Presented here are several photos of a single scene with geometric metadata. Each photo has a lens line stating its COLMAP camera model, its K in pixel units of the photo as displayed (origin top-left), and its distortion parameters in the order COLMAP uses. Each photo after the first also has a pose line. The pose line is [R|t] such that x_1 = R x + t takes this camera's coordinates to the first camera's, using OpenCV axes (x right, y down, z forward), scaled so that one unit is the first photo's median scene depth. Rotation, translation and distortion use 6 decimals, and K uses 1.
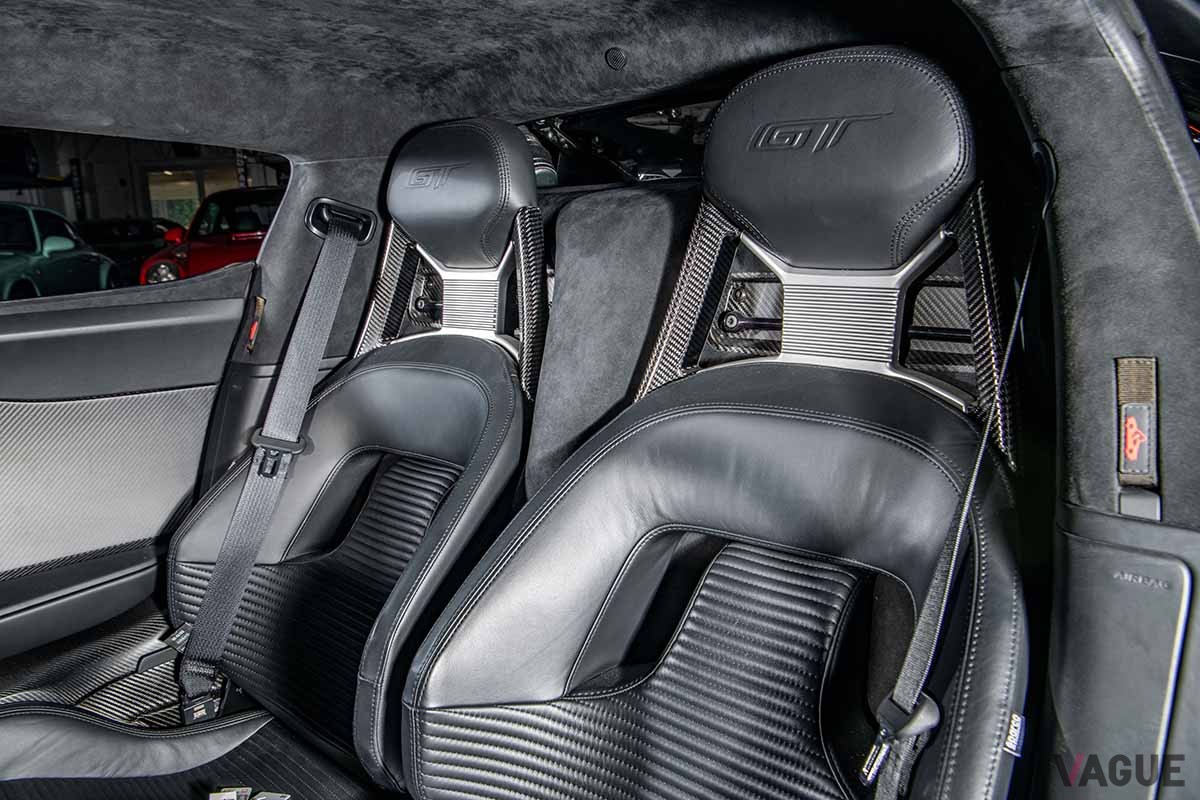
lens RADIAL K [[850.0, 0, 600.0], [0, 850.0, 400.0], [0, 0, 1]] dist [-0.068050, 0.007200]
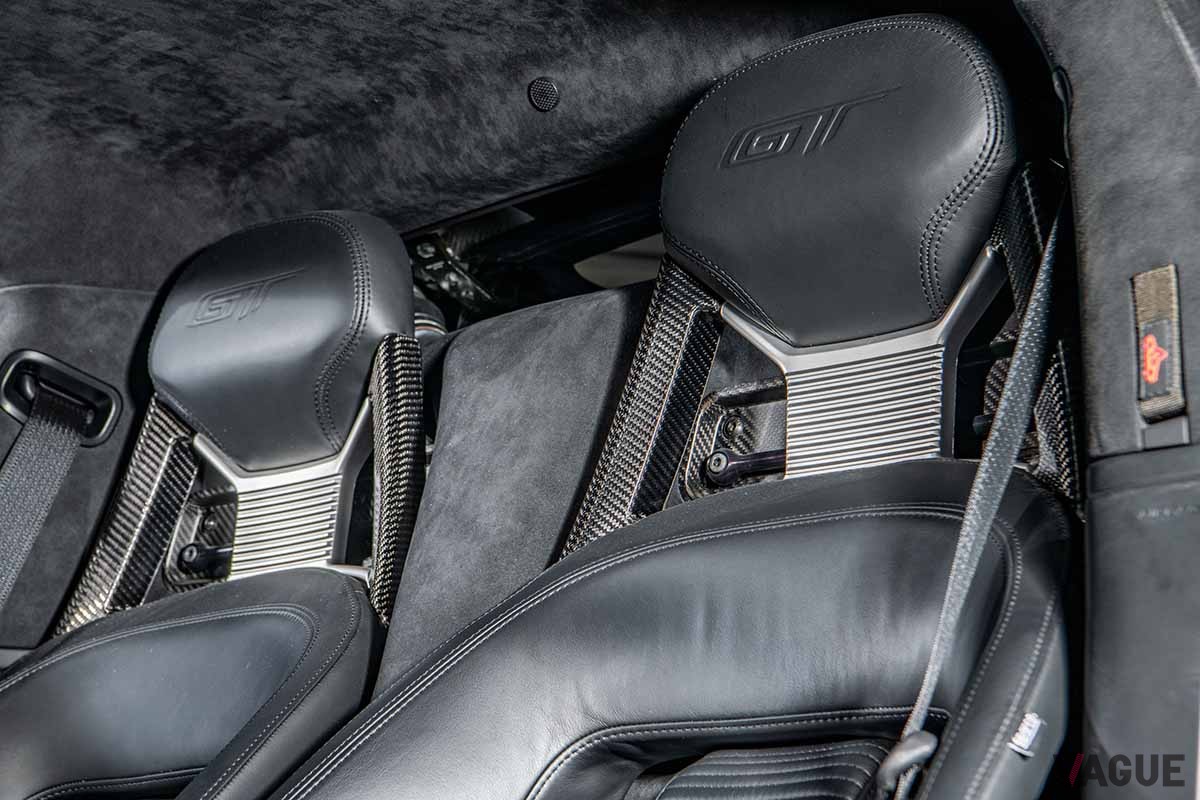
lens RADIAL K [[2313.8, 0, 600.0], [0, 2313.8, 400.0], [0, 0, 1]] dist [0.304742, 0.206033]
pose [[0.999875, 0.015743, -0.001475, 0.065835], [-0.015000, 0.914925, -0.403345, 0.511736], [-0.005000, 0.403316, 0.915047, -0.526687]]
